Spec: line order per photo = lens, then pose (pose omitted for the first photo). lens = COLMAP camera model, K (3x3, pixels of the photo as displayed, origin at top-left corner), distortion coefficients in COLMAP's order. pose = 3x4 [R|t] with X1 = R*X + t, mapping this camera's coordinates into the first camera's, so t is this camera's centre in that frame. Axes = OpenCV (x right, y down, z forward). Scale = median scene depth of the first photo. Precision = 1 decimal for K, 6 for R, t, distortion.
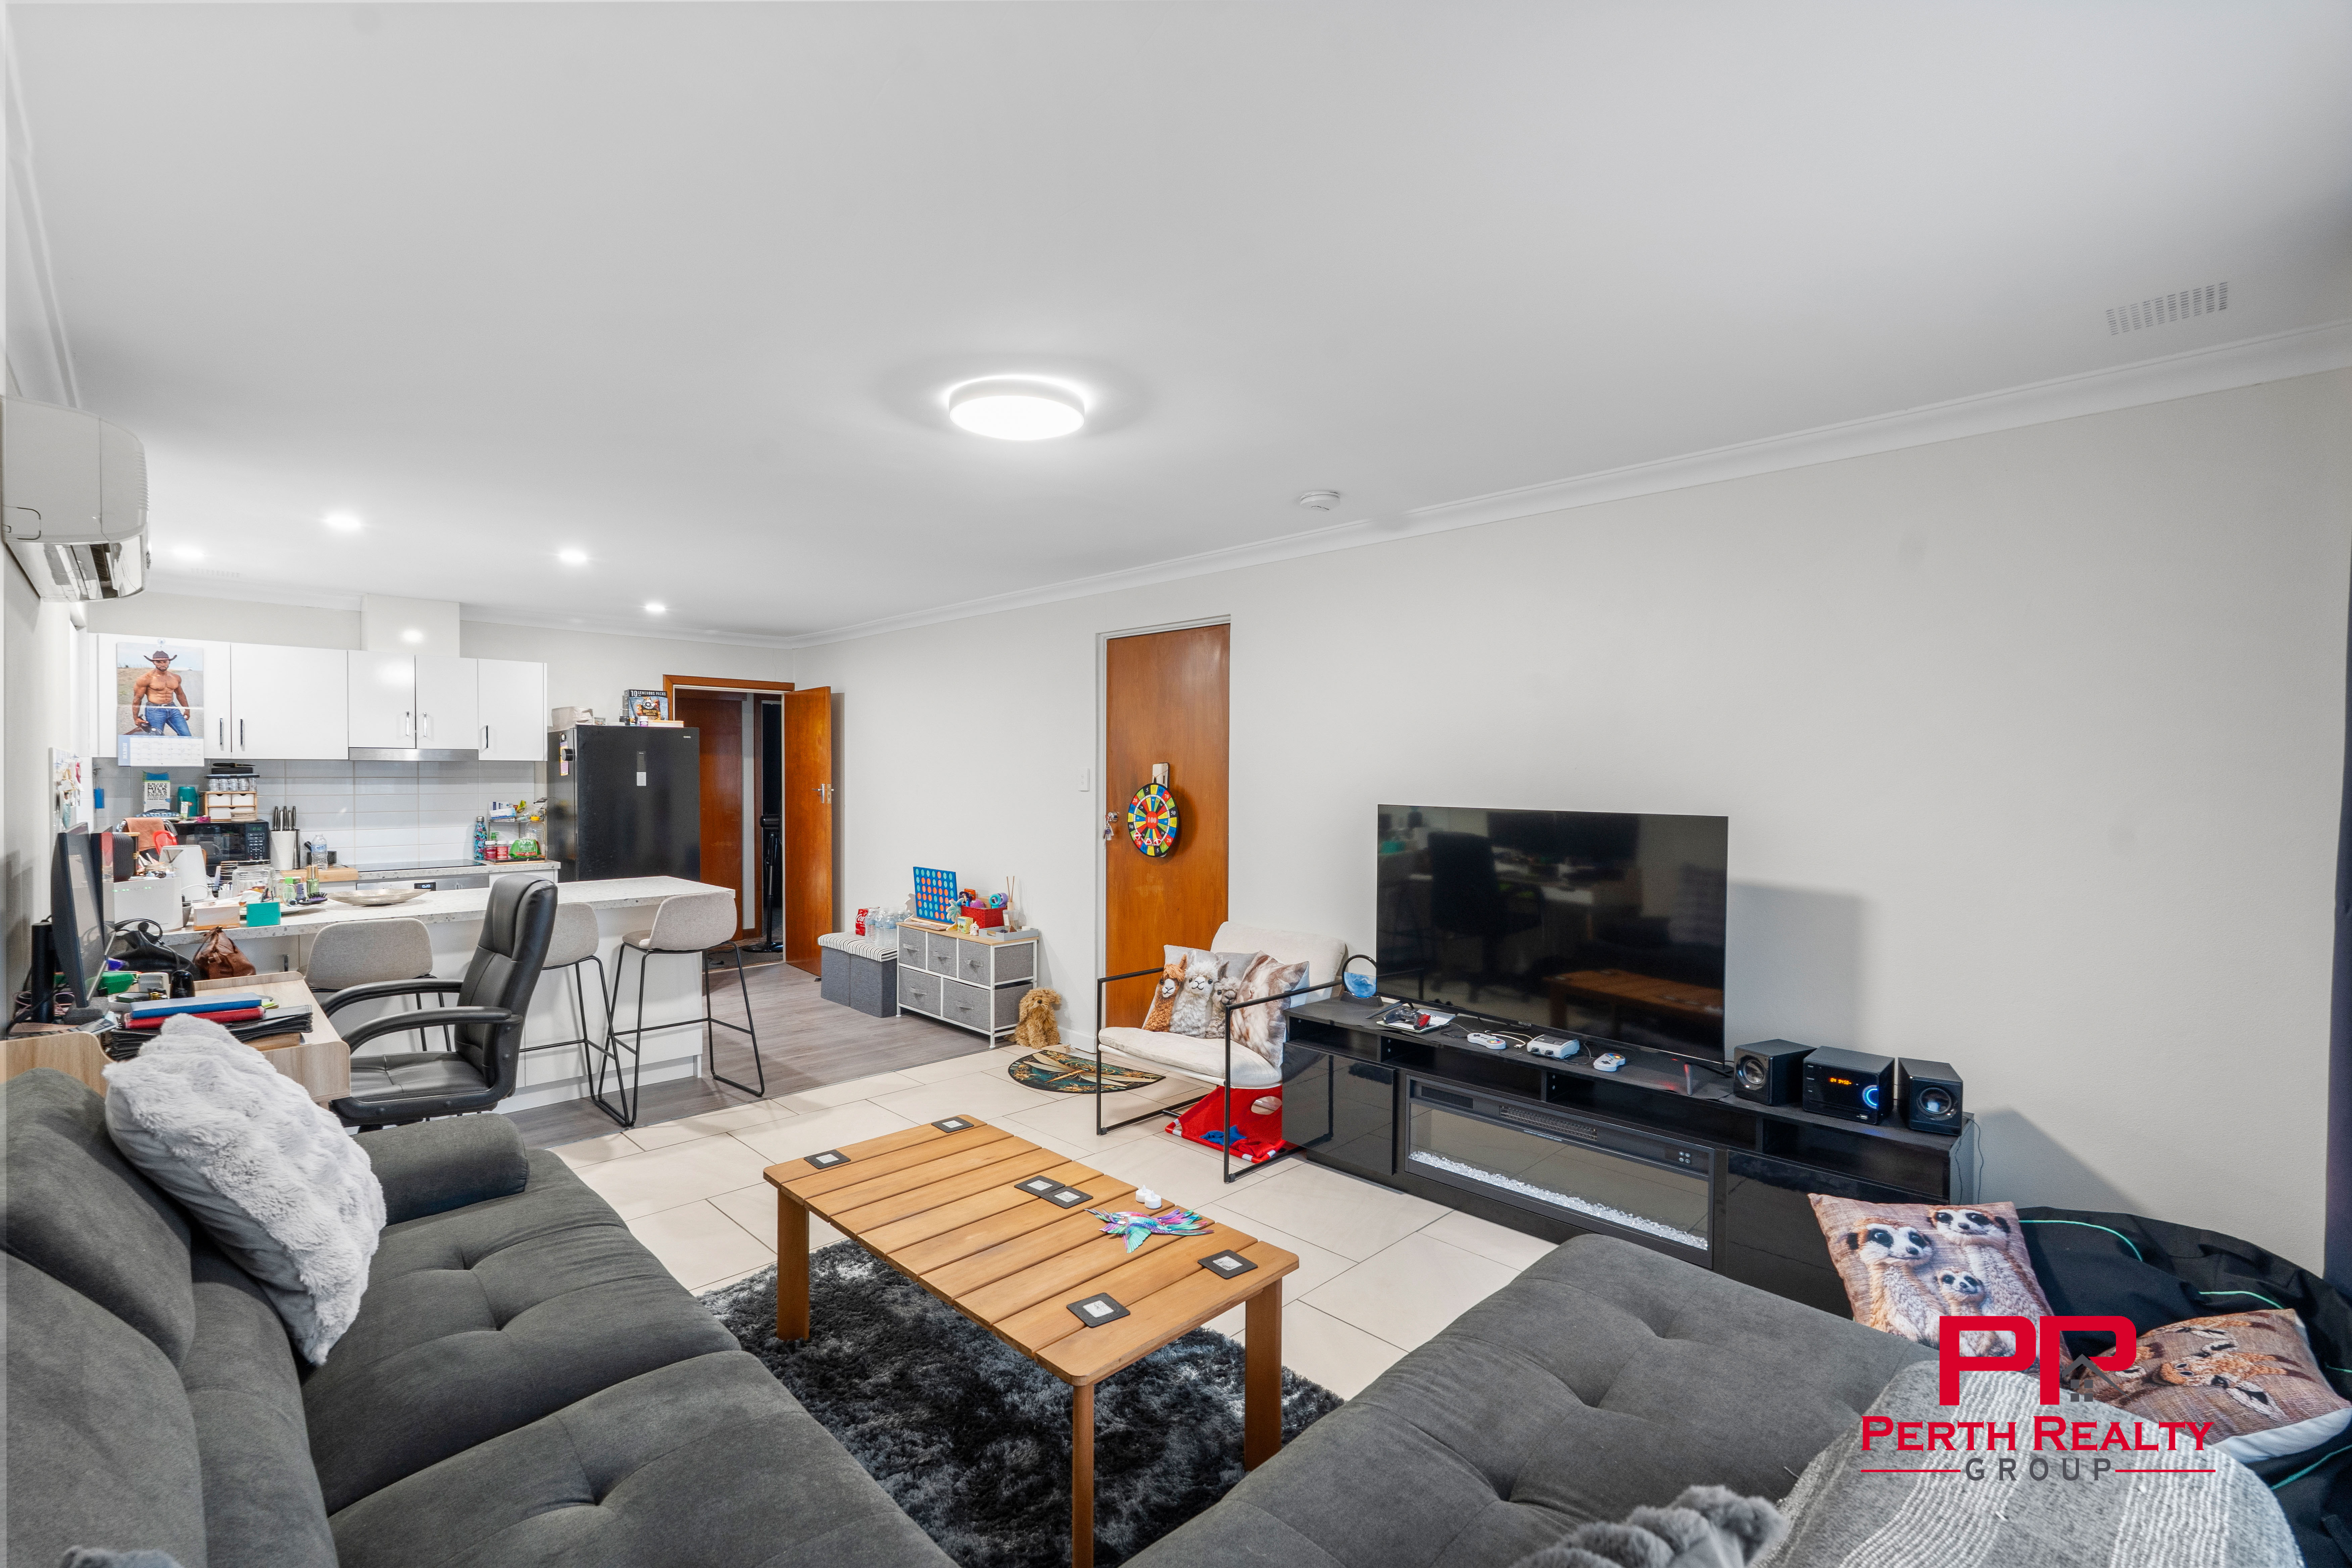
lens RADIAL K [[1025.5, 0, 1174.4], [0, 1025.5, 776.2], [0, 0, 1]] dist [-0.000394, 0.000250]
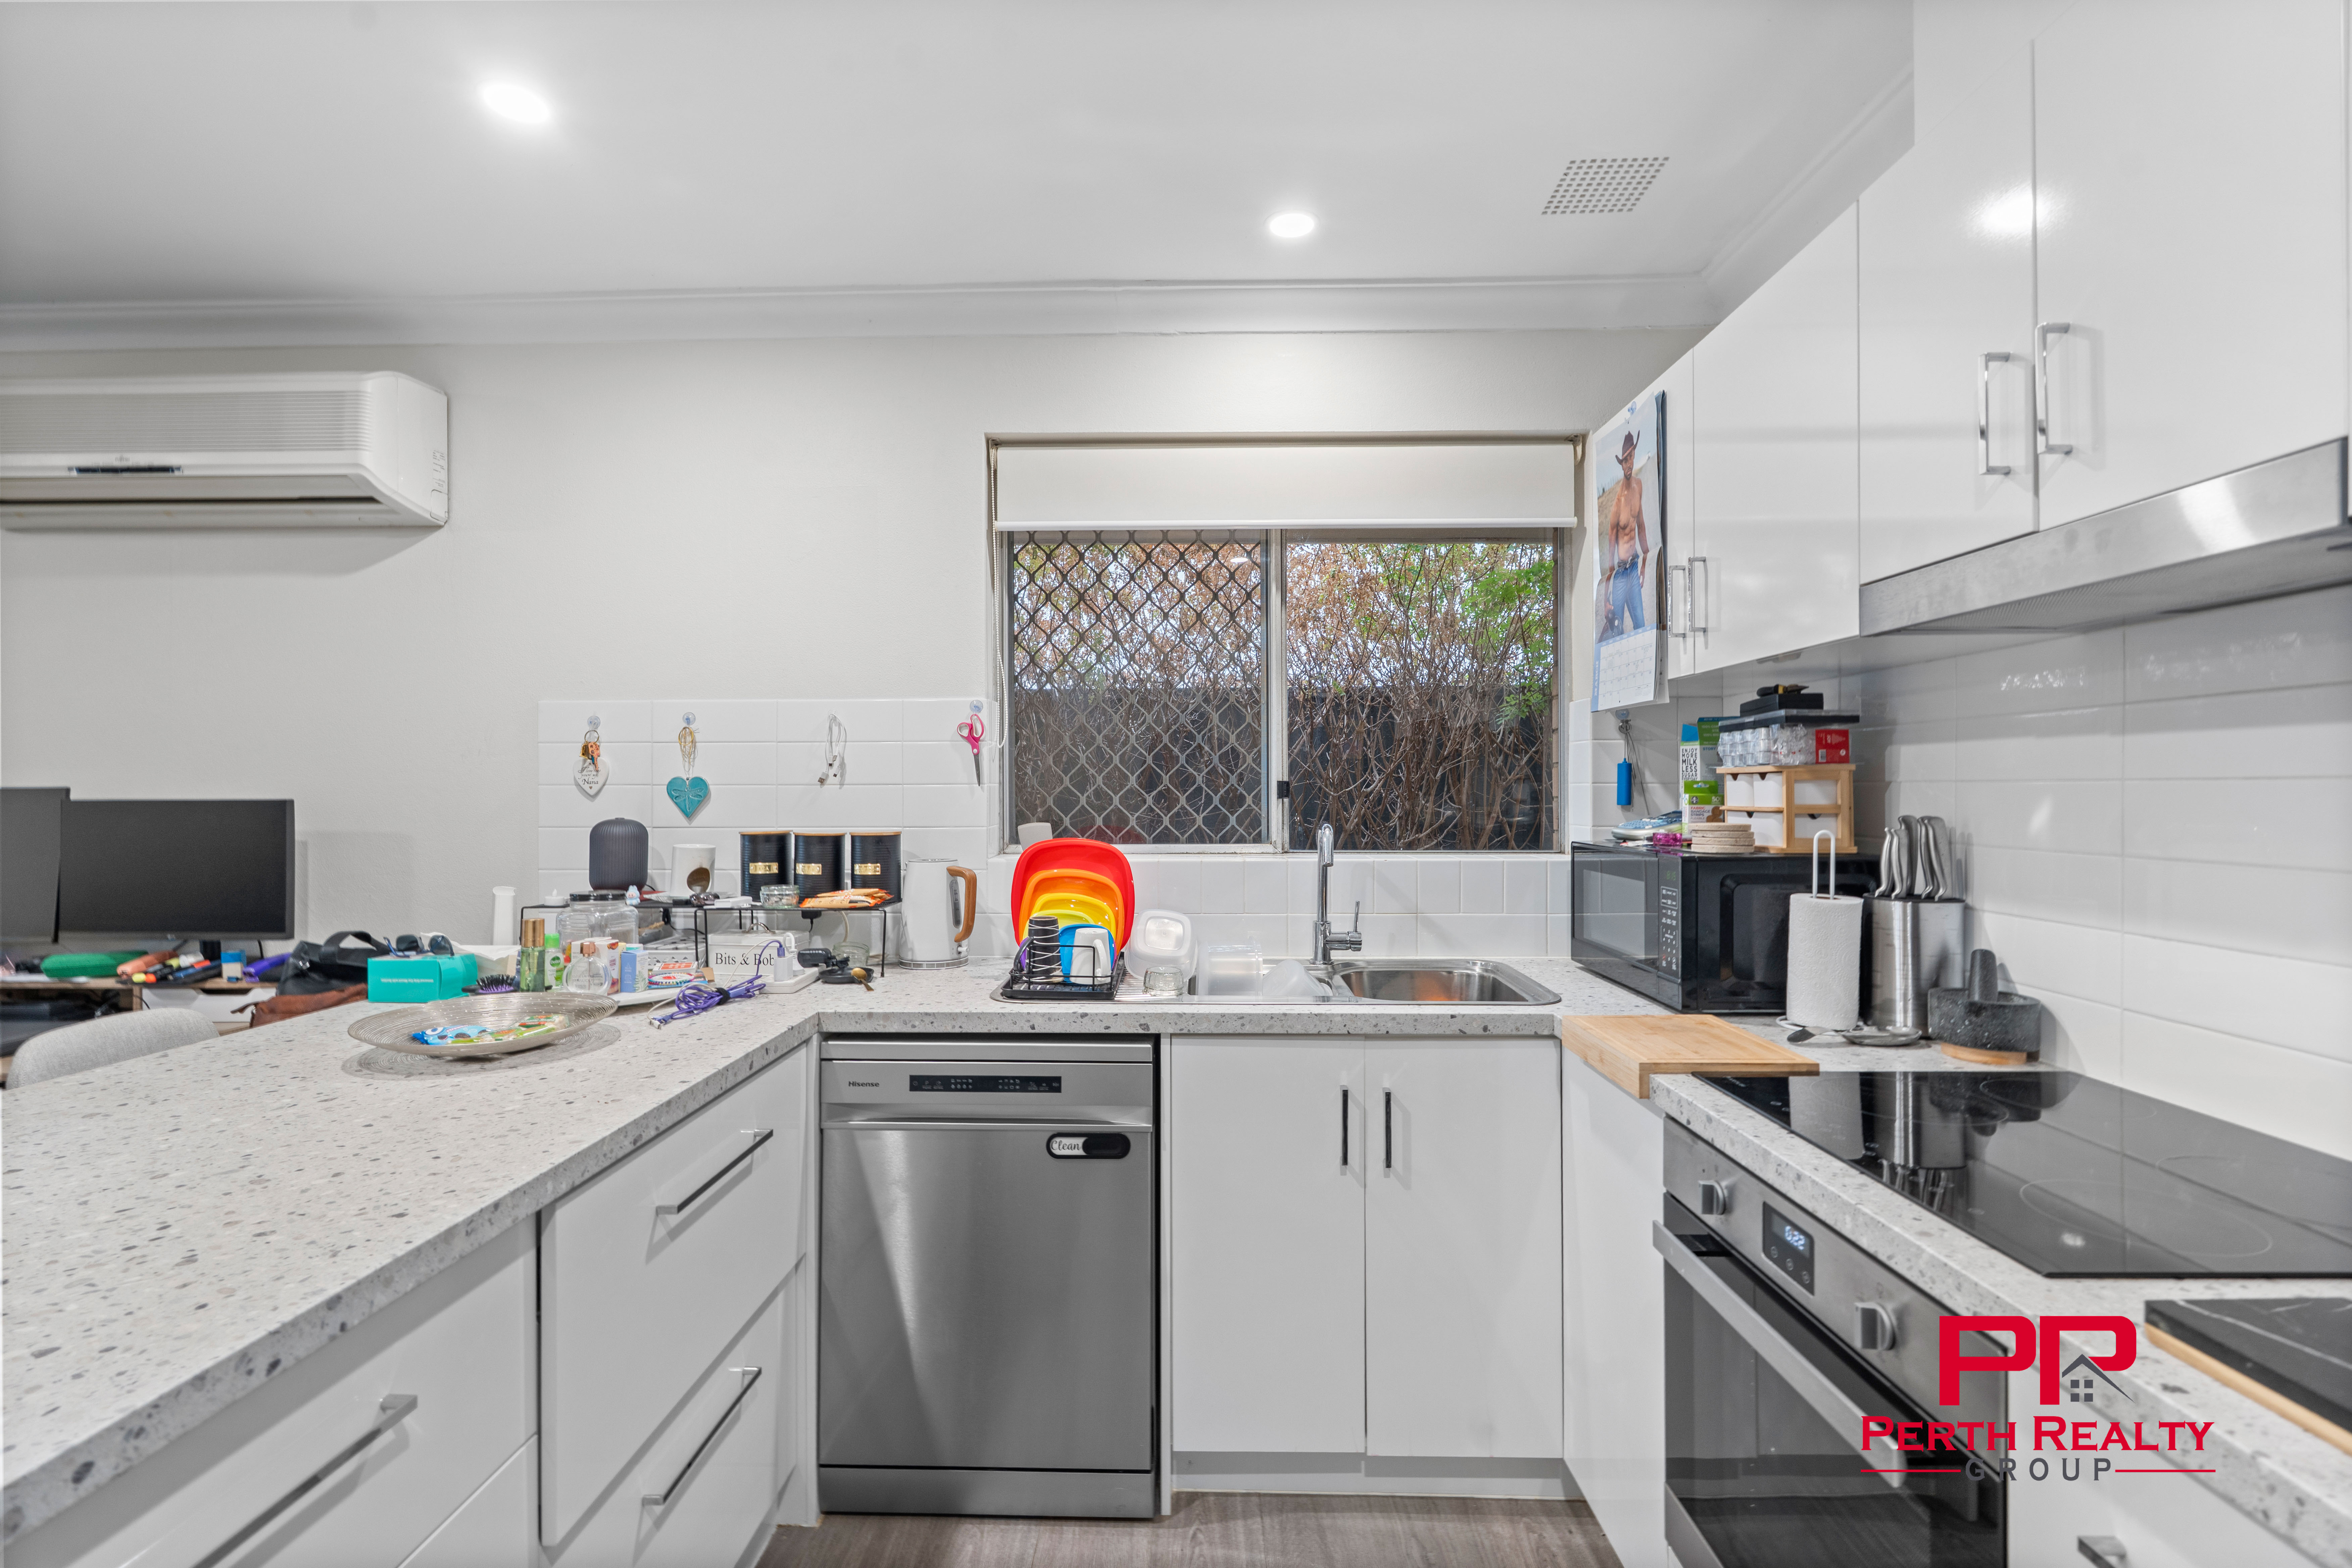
lens RADIAL K [[1025.5, 0, 1173.8], [0, 1025.5, 786.5], [0, 0, 1]] dist [-0.000394, 0.000250]
pose [[-0.726568, 0.001855, -0.687092, -0.560369], [0.004550, 0.999987, -0.002112, 0.022296], [0.687080, -0.004661, -0.726567, 1.165321]]
